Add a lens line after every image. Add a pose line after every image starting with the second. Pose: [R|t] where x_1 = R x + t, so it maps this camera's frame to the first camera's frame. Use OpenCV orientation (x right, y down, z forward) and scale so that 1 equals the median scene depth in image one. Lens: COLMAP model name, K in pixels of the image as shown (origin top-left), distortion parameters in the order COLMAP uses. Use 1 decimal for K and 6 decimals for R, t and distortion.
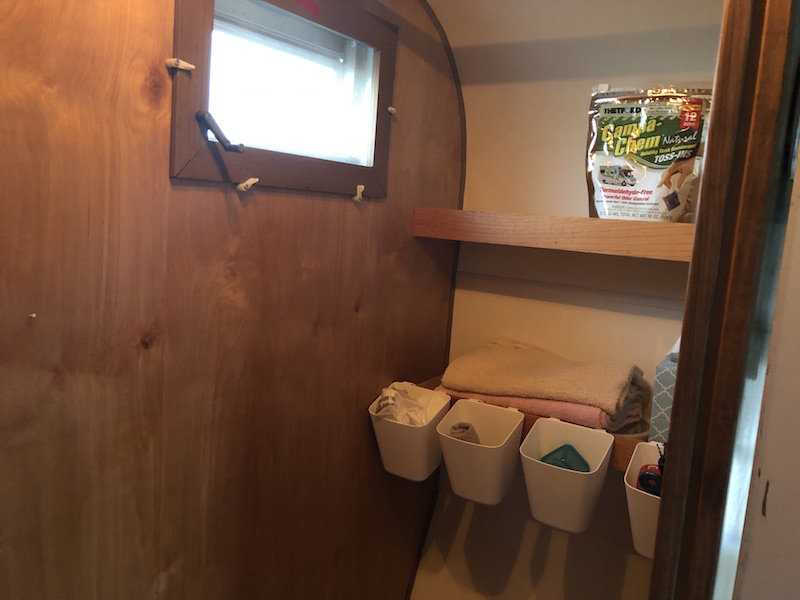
lens RADIAL K [[655.7, 0, 394.9], [0, 655.7, 300.6], [0, 0, 1]] dist [0.007610, -0.007276]
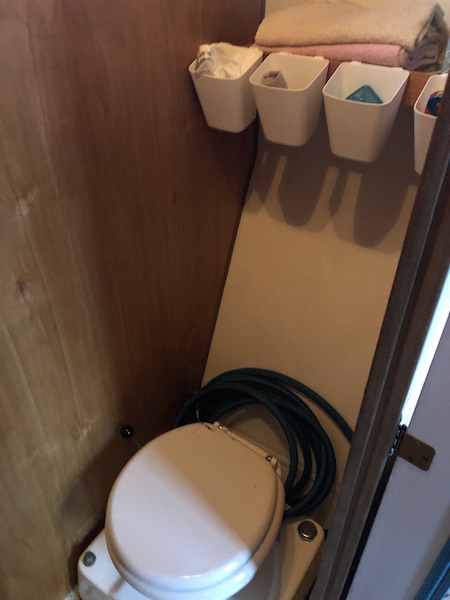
lens RADIAL K [[491.7, 0, 222.9], [0, 491.7, 304.1], [0, 0, 1]] dist [0.007610, -0.007276]
pose [[0.998026, -0.048761, -0.039590, 0.032516], [0.061970, 0.867118, 0.494233, 0.107223], [0.010230, -0.495710, 0.868428, 0.079981]]
